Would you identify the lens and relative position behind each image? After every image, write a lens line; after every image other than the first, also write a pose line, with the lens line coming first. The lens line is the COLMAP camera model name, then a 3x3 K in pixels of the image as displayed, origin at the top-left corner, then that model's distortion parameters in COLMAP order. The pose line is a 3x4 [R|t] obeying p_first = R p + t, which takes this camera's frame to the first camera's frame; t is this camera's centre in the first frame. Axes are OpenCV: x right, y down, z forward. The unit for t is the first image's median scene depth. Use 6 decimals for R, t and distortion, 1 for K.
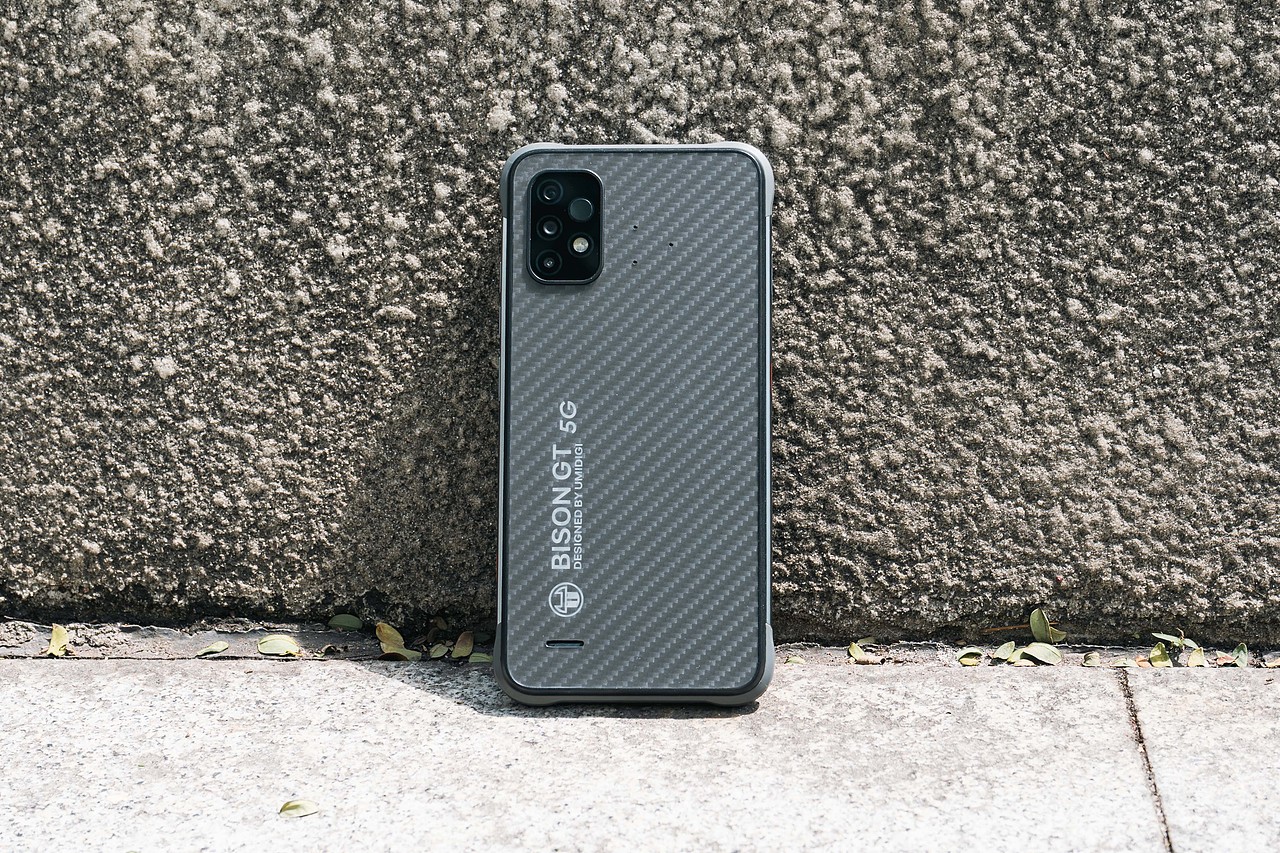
lens RADIAL K [[2581.7, 0, 640.3], [0, 2581.7, 426.5], [0, 0, 1]] dist [-0.018561, 0.000000]
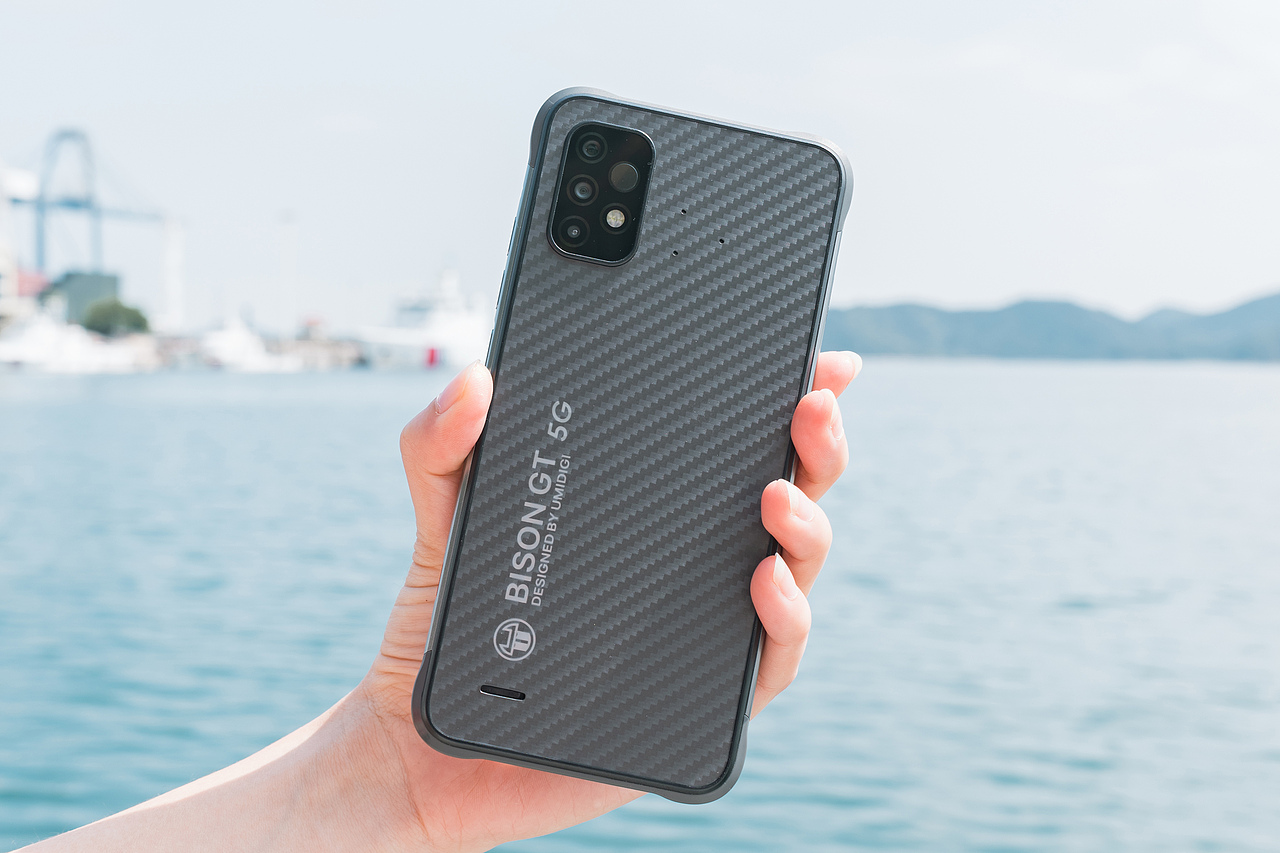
lens RADIAL K [[1252.8, 0, 639.3], [0, 1252.8, 425.6], [0, 0, 1]] dist [0.006039, 0.000000]
pose [[0.981441, 0.191239, 0.014187, -0.008570], [-0.191119, 0.981522, -0.009380, -0.003143], [-0.015718, 0.006495, 0.999855, 0.602169]]
